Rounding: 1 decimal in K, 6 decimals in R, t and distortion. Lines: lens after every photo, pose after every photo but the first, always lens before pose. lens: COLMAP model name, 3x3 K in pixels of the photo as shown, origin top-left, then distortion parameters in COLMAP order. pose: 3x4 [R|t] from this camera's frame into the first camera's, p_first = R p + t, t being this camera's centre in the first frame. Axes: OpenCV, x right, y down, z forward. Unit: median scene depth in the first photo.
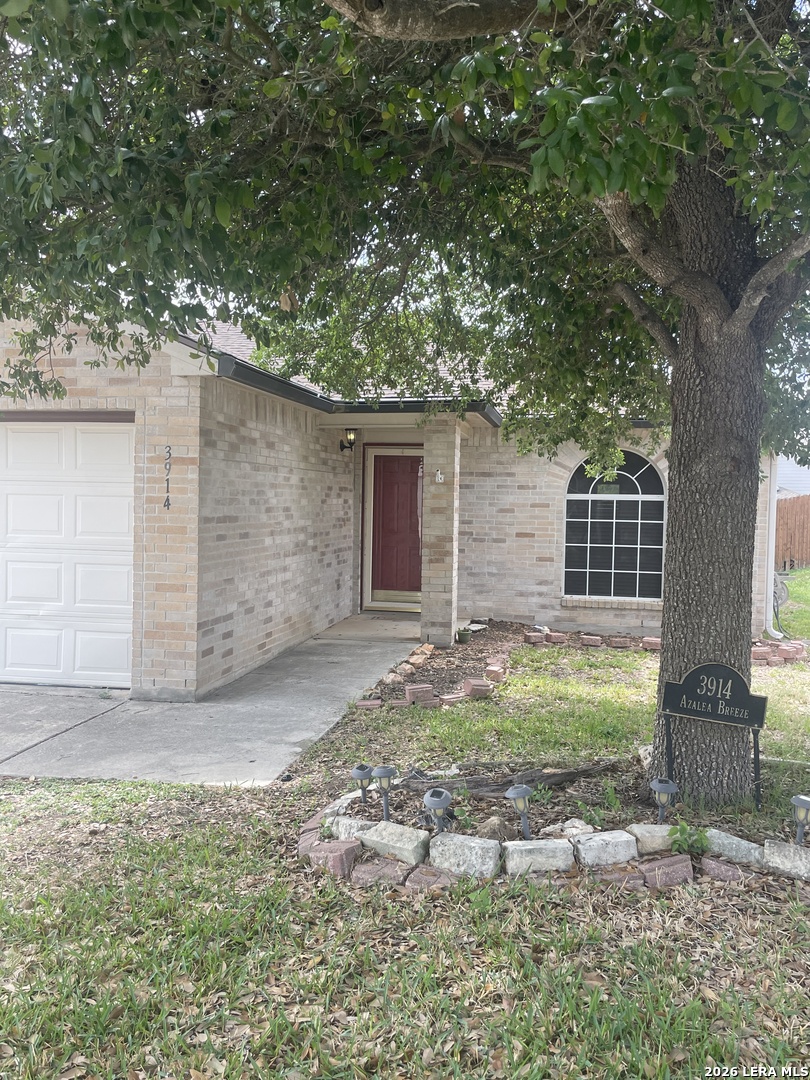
lens RADIAL K [[922.4, 0, 404.0], [0, 922.4, 539.5], [0, 0, 1]] dist [0.012345, 0.002151]
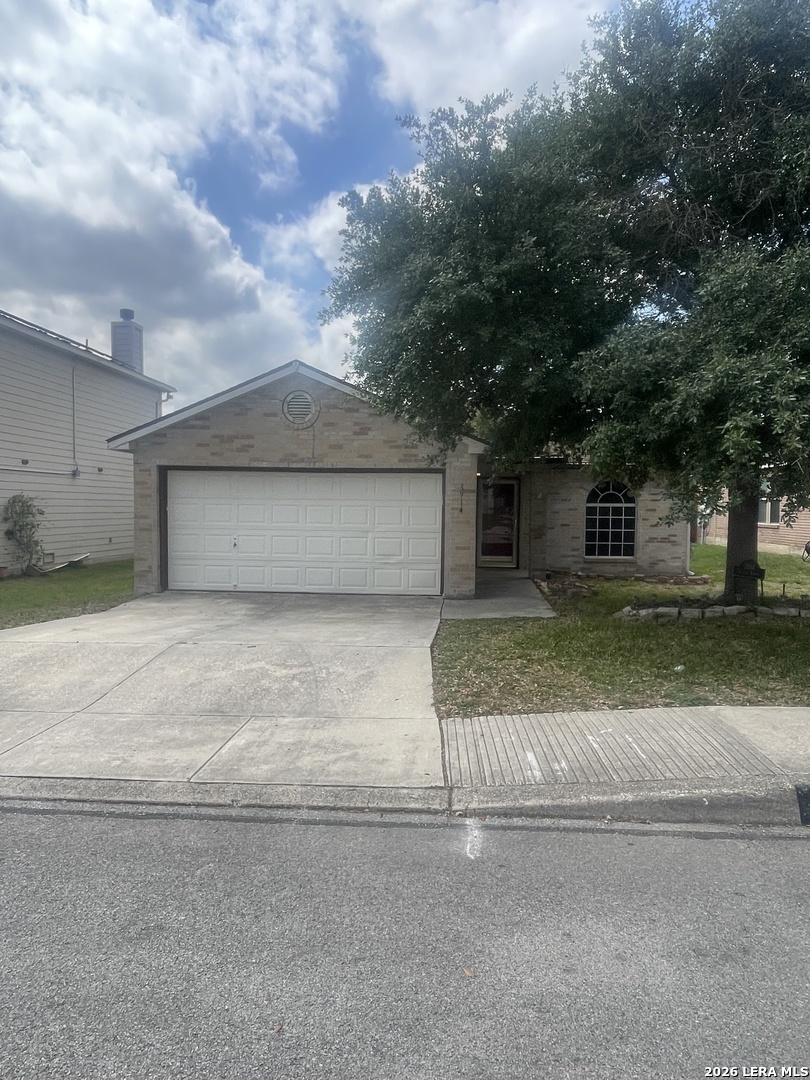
lens RADIAL K [[698.6, 0, 405.8], [0, 698.6, 540.9], [0, 0, 1]] dist [-0.002228, -0.010032]
pose [[0.993782, -0.013791, 0.110489, -0.365243], [0.013053, 0.999887, 0.007403, 0.013002], [-0.110579, -0.005915, 0.993850, -0.414338]]
